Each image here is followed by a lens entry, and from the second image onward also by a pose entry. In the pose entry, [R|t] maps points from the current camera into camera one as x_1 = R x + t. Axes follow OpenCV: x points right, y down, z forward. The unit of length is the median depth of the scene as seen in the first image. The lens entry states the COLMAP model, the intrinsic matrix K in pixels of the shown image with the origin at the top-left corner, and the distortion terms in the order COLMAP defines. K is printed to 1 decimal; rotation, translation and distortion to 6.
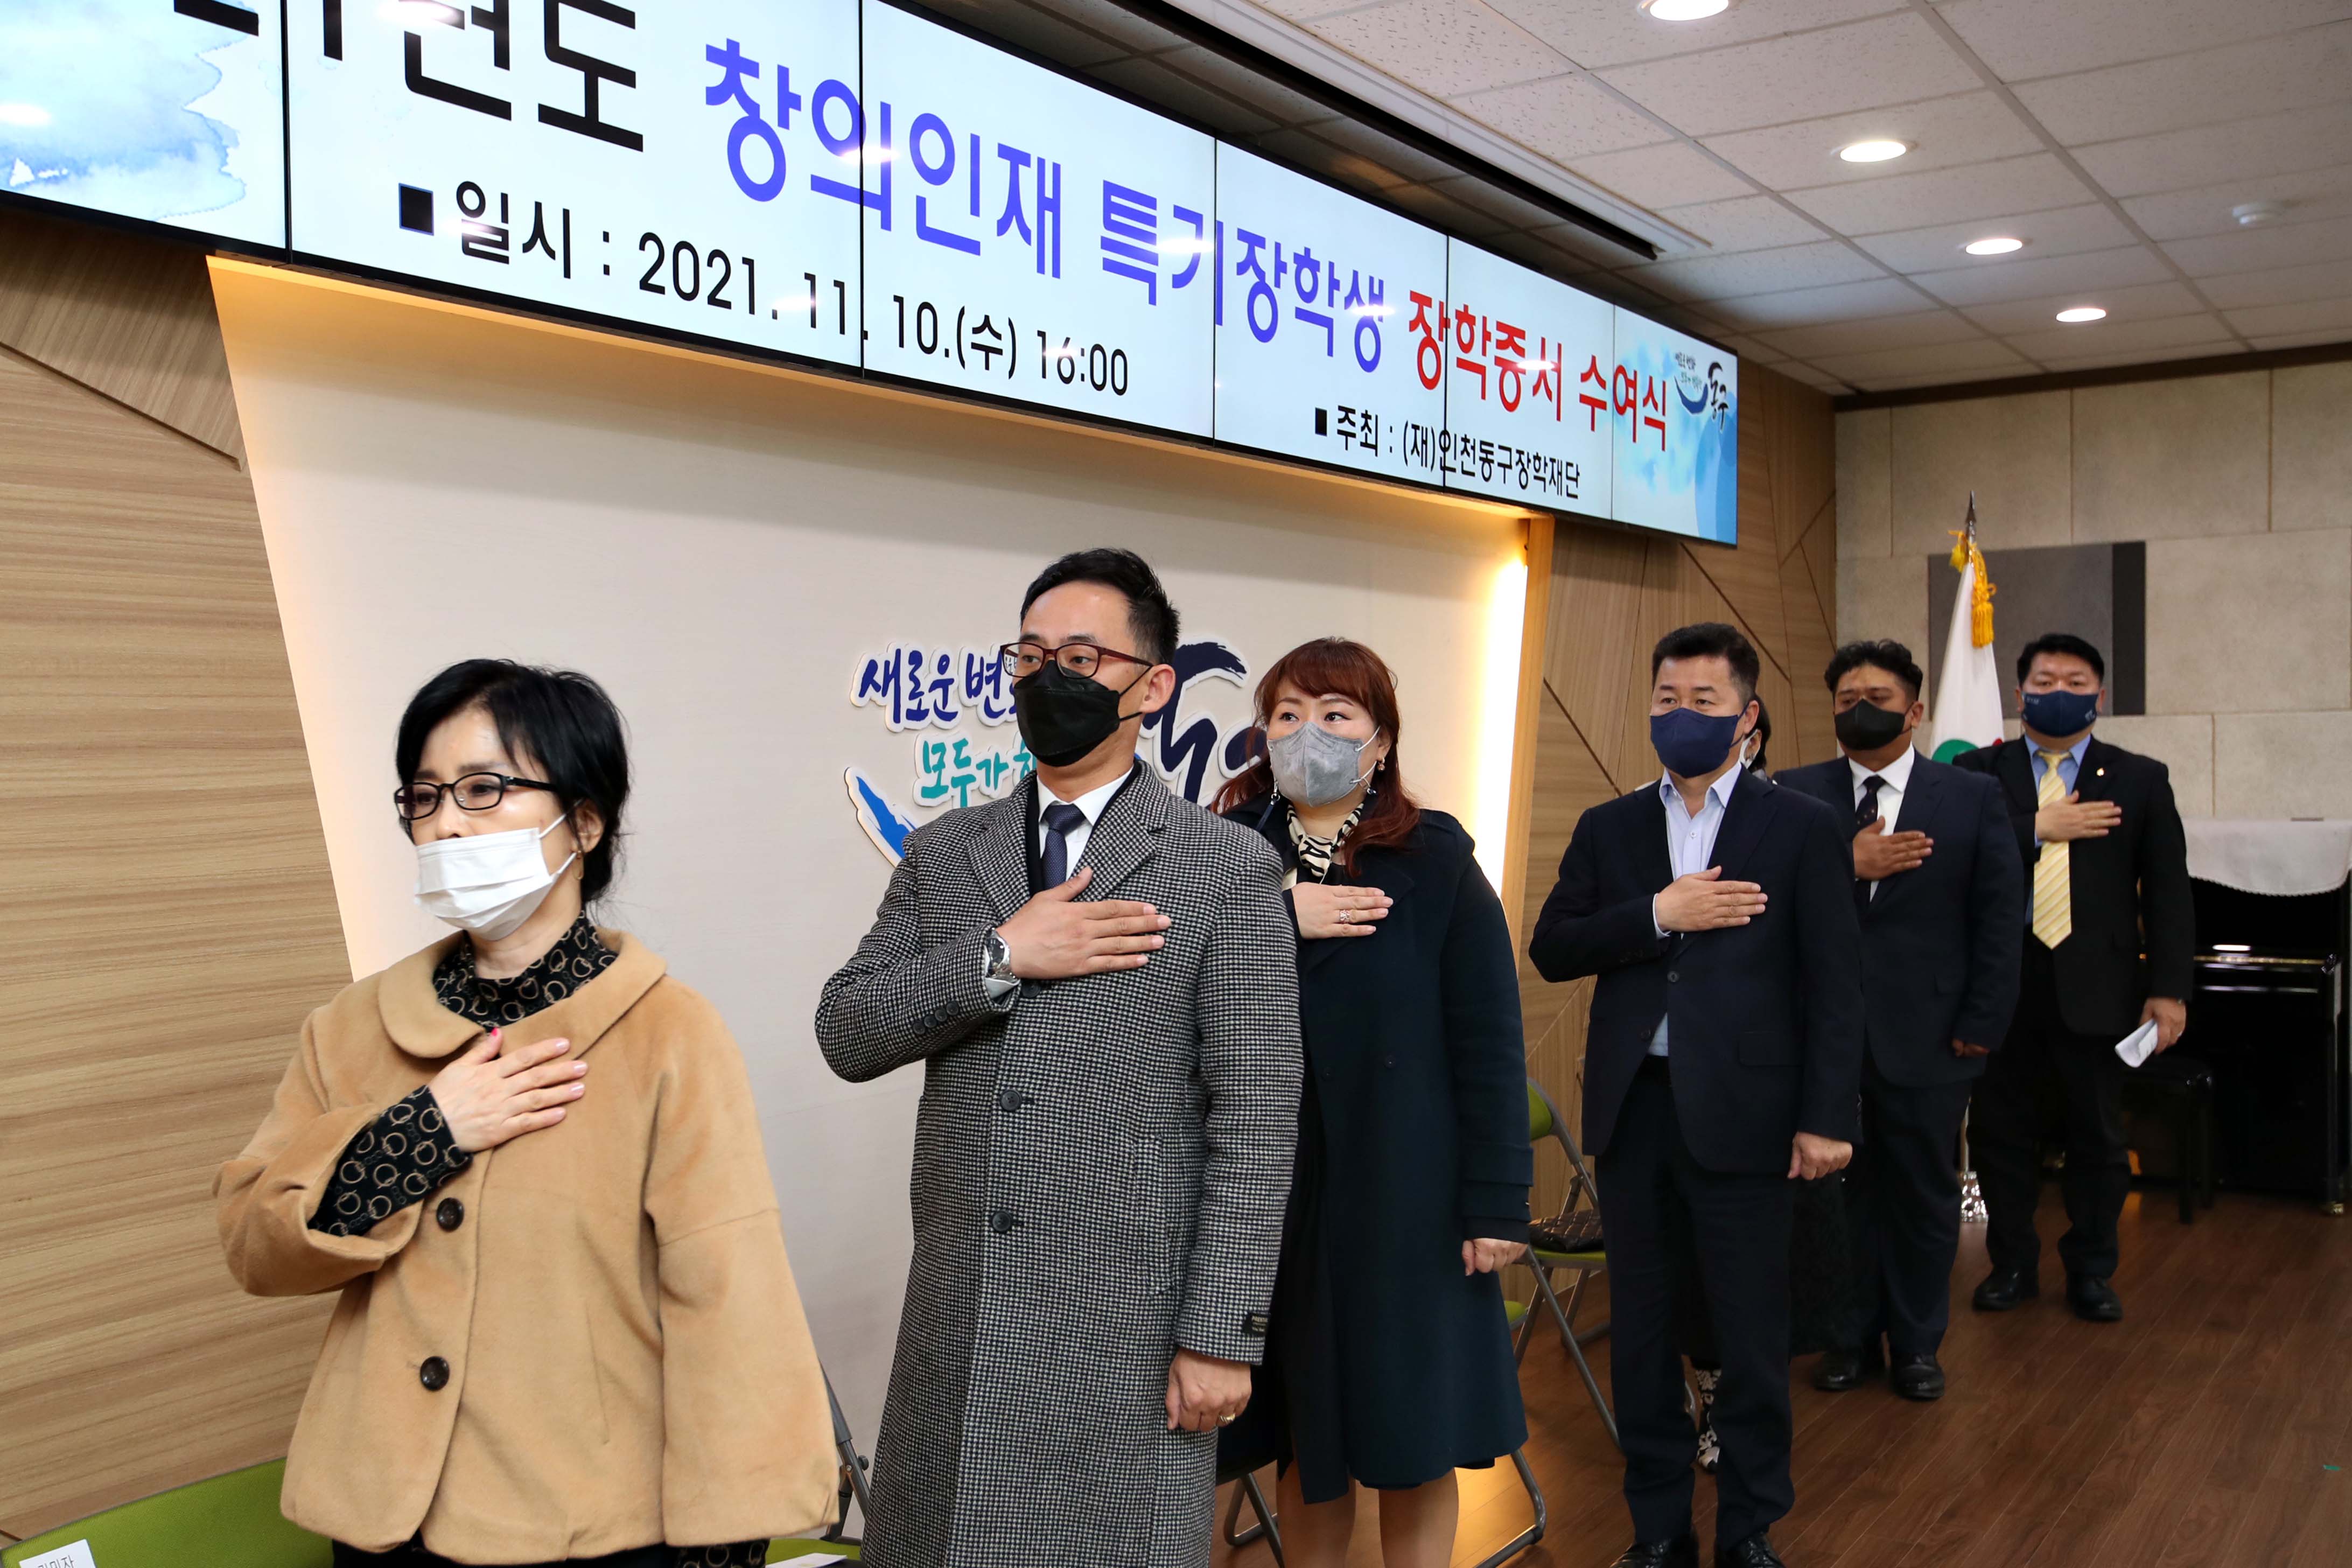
lens RADIAL K [[2335.3, 0, 1001.1], [0, 2335.3, 826.9], [0, 0, 1]] dist [0.000080, 0.084846]
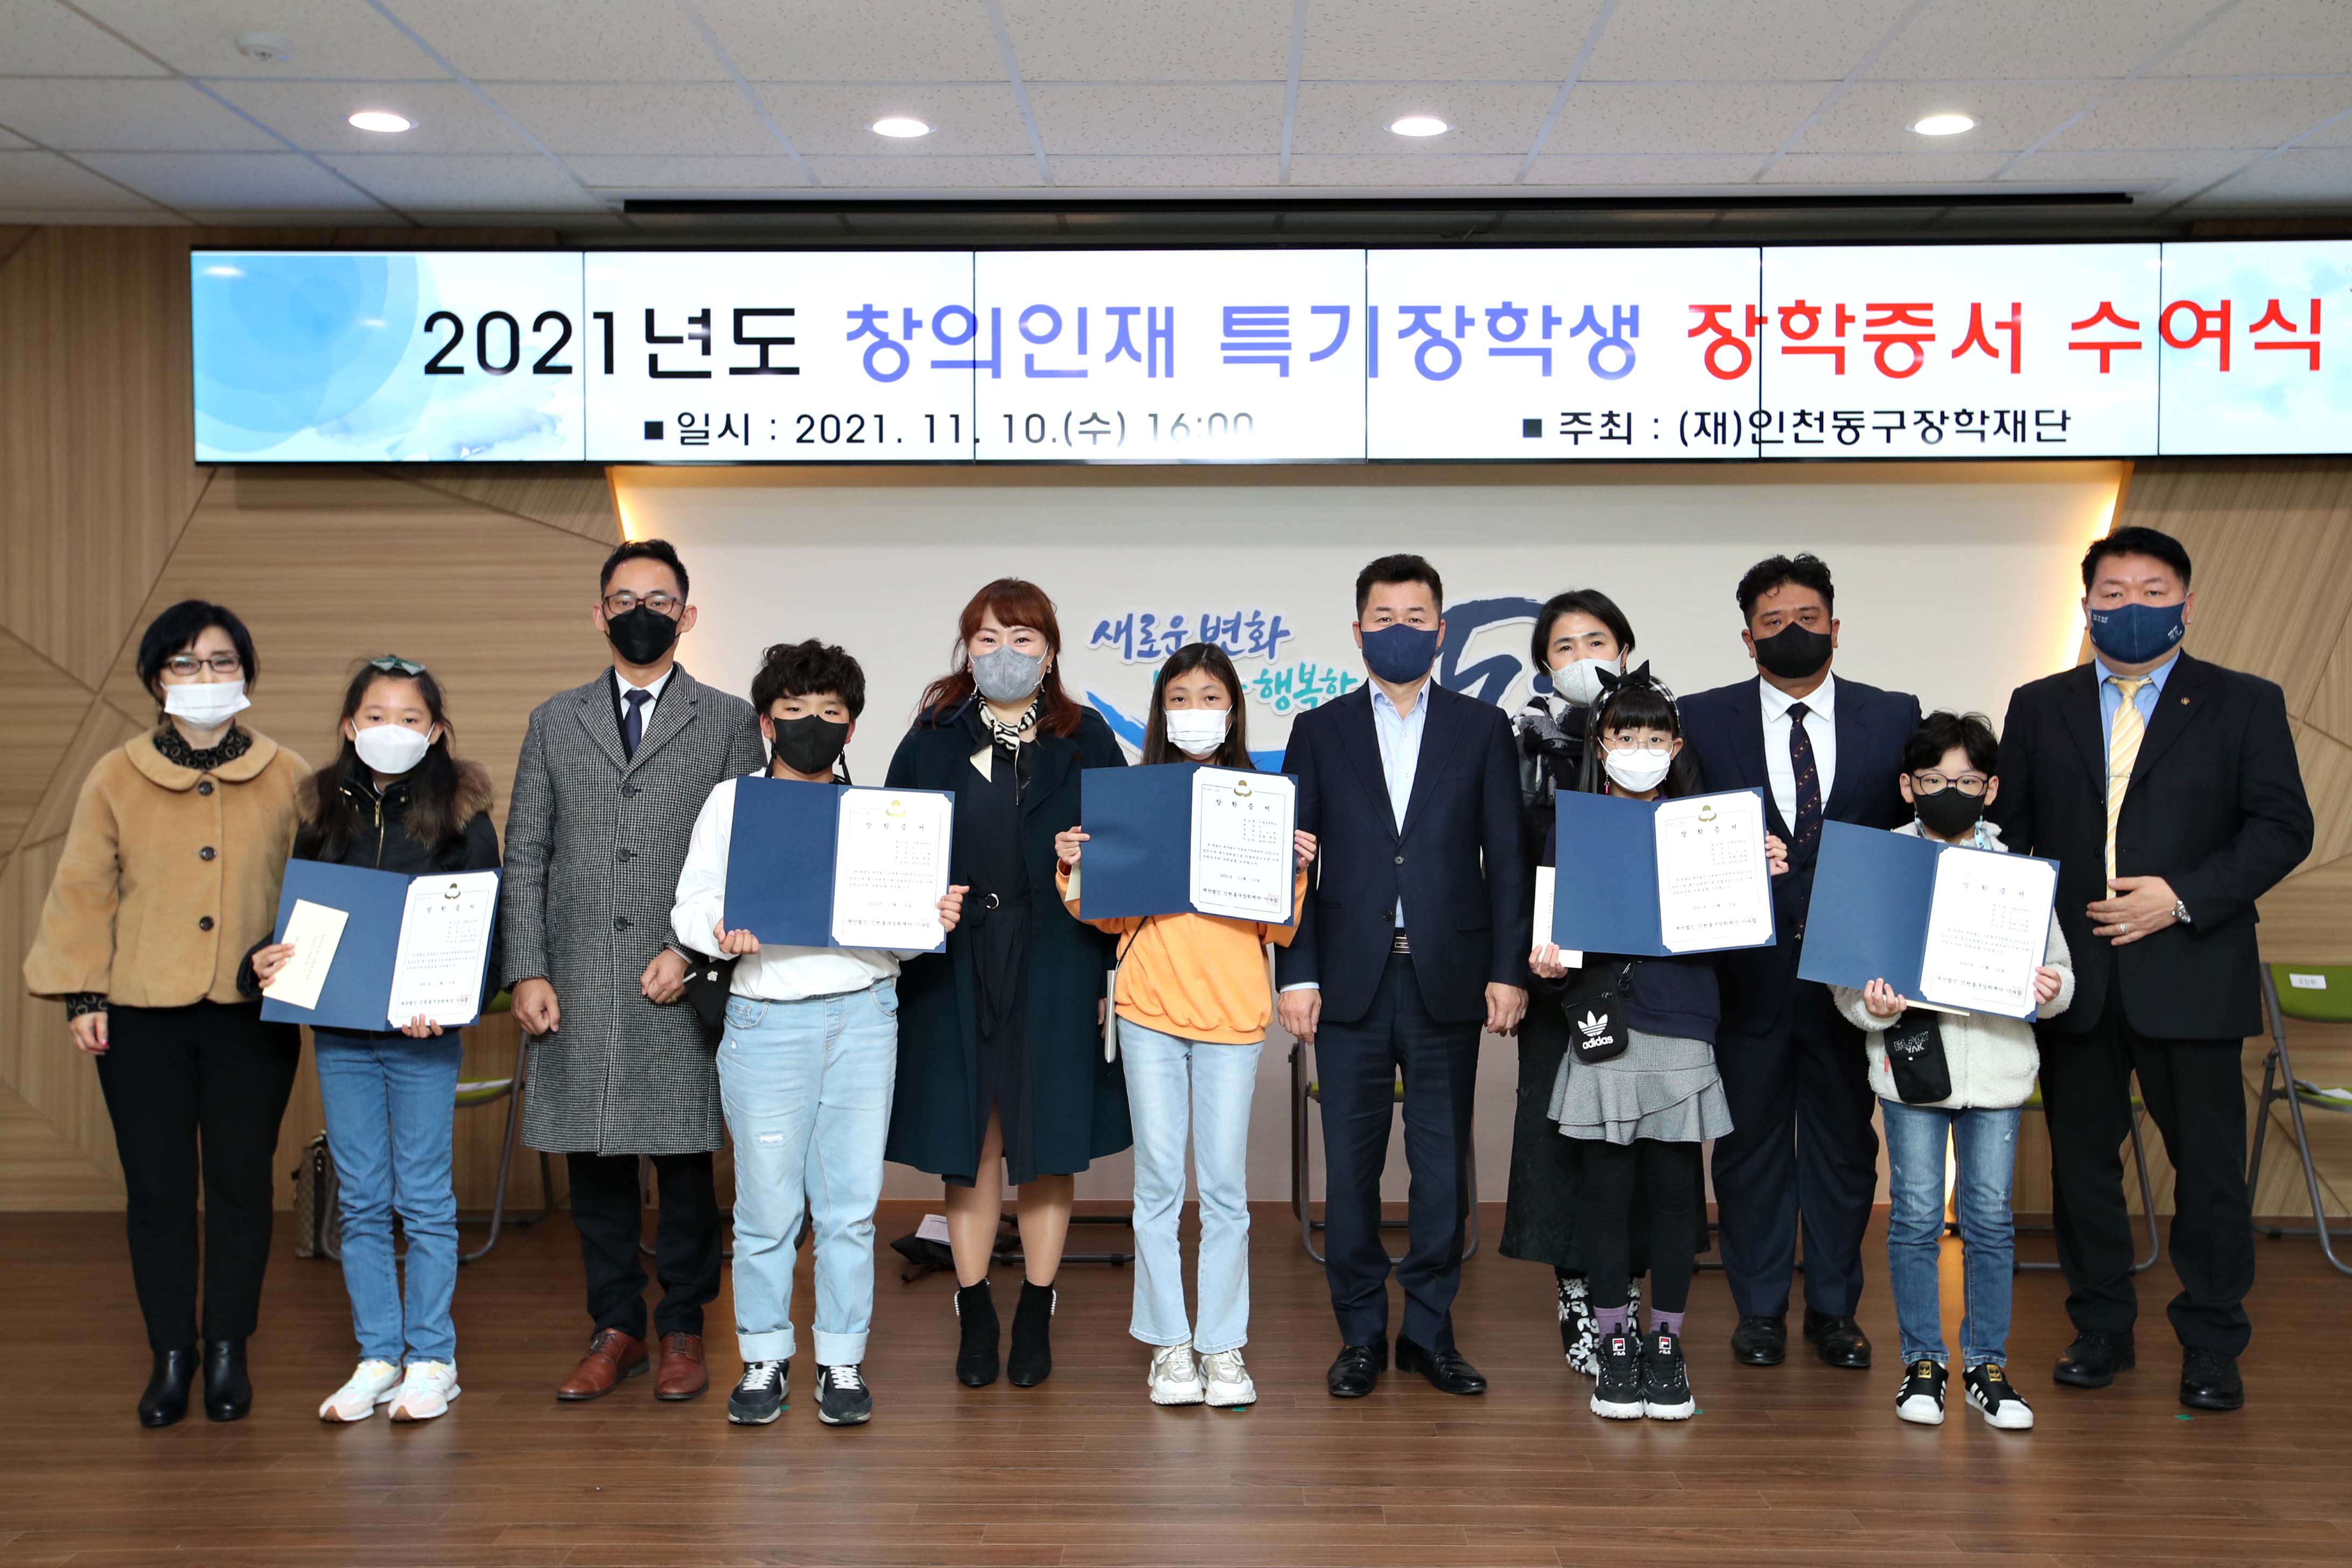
lens RADIAL K [[2188.9, 0, 1208.2], [0, 2188.9, 739.7], [0, 0, 1]] dist [-0.011895, 0.119012]
pose [[0.558889, 0.015661, -0.829095, 1.312372], [-0.034096, 0.999410, -0.004105, 0.017035], [0.828541, 0.030563, 0.559093, 0.201399]]
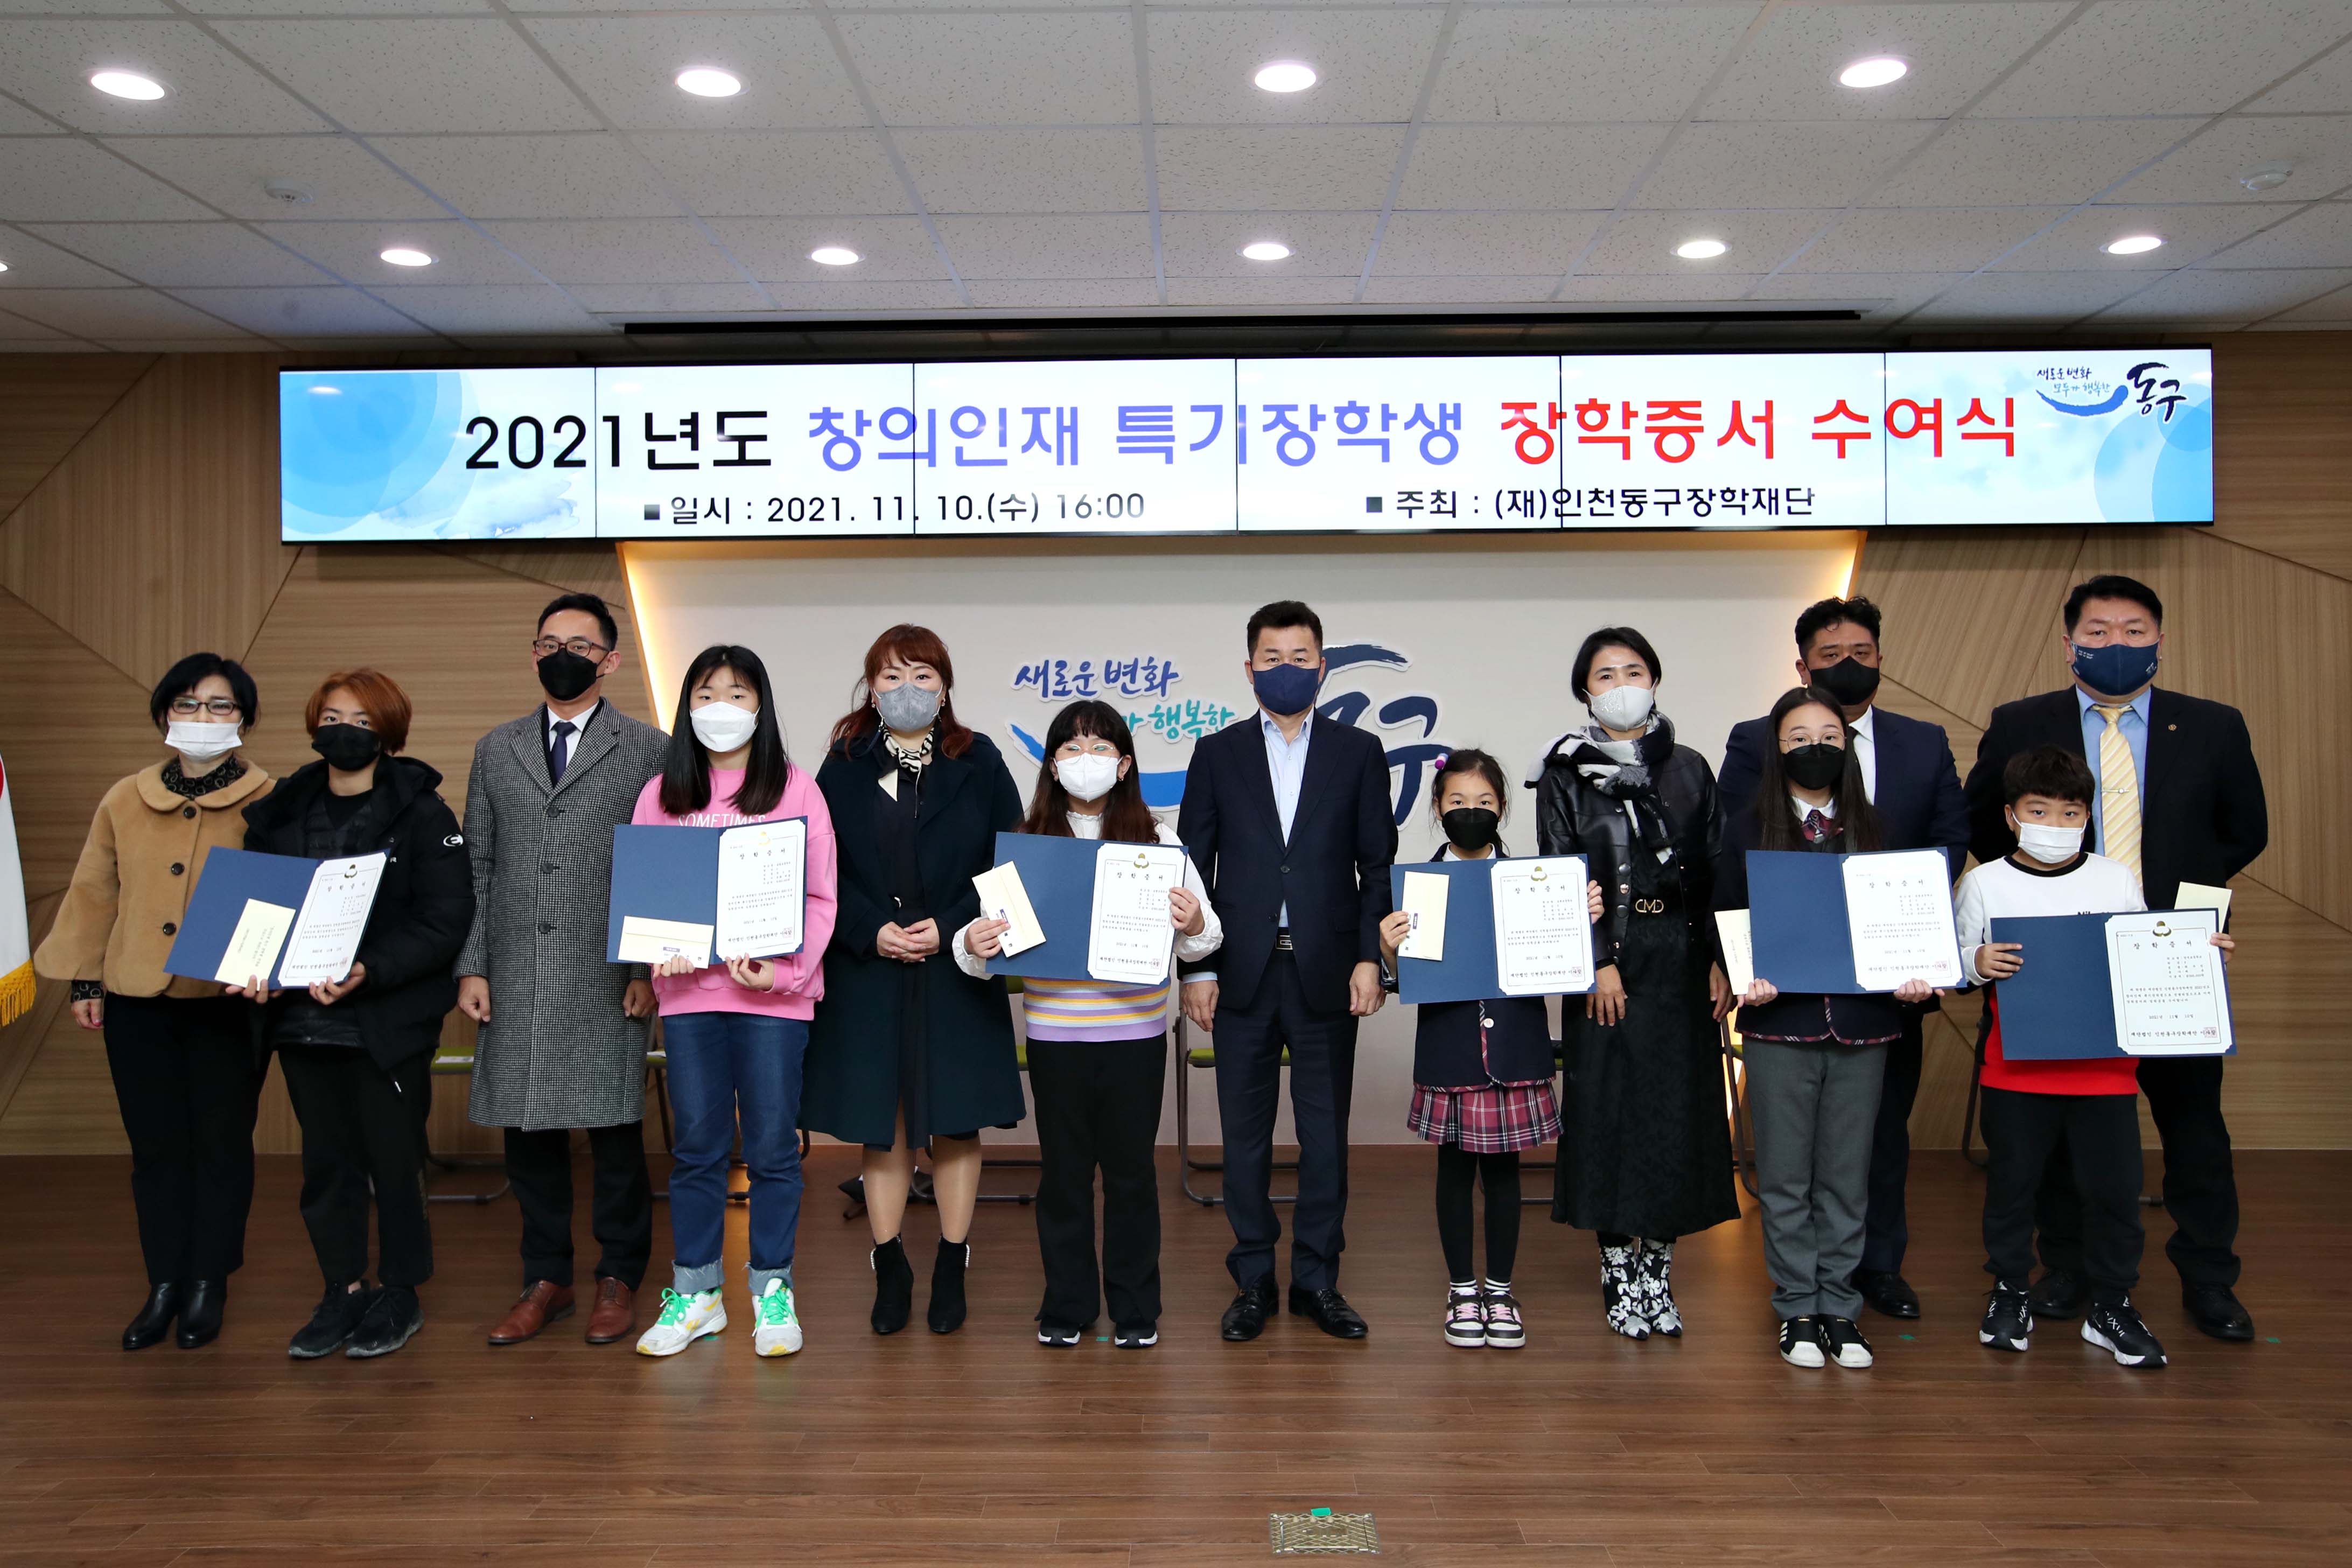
lens RADIAL K [[1675.2, 0, 1181.4], [0, 1675.2, 731.3], [0, 0, 1]] dist [-0.050855, 0.088434]
pose [[0.556501, -0.002988, -0.830841, 1.252364], [-0.027843, 0.999365, -0.022243, 0.013145], [0.830380, 0.035511, 0.556065, 0.321583]]
